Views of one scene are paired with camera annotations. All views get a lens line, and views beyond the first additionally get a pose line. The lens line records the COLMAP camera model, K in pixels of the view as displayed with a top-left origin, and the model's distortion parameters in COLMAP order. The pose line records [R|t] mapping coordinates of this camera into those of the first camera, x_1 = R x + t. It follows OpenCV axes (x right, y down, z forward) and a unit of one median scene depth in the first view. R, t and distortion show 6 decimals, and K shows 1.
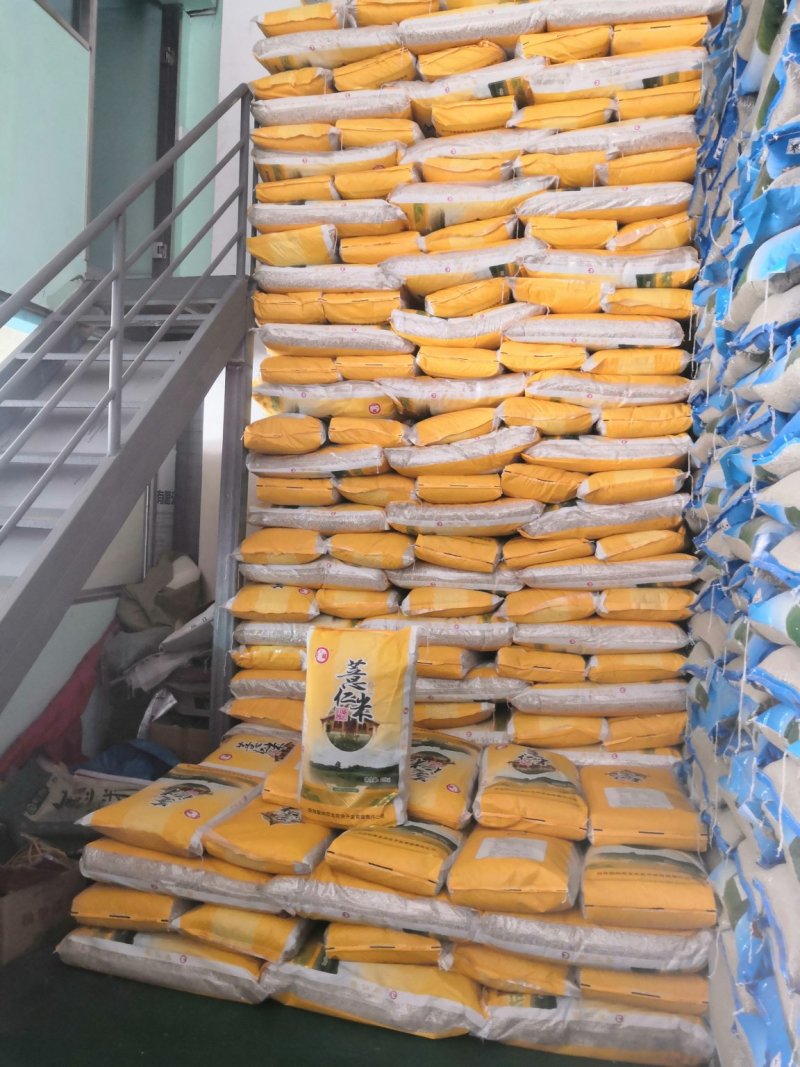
lens RADIAL K [[852.3, 0, 432.0], [0, 852.3, 512.7], [0, 0, 1]] dist [0.003835, -0.002967]
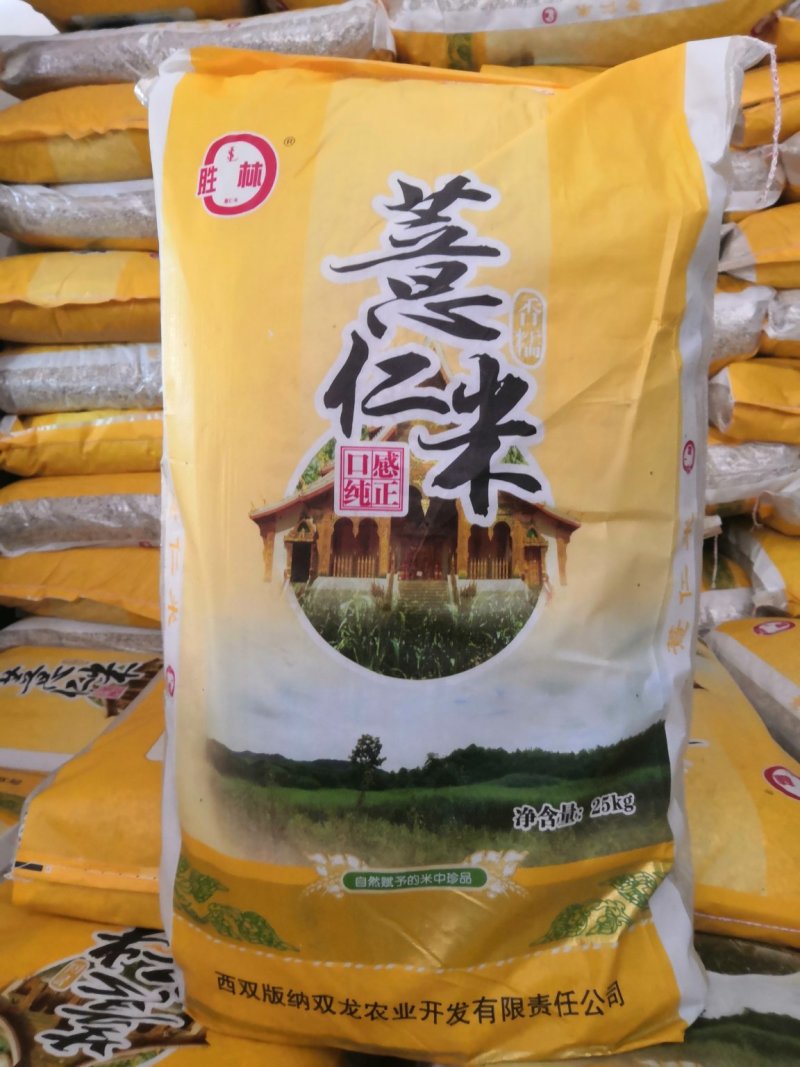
lens RADIAL K [[852.3, 0, 432.0], [0, 852.3, 512.7], [0, 0, 1]] dist [0.003835, -0.002967]
pose [[0.991520, -0.051617, 0.119263, -0.115129], [0.038810, 0.993467, 0.107316, 0.224272], [-0.124024, -0.101777, 0.987046, 0.819504]]
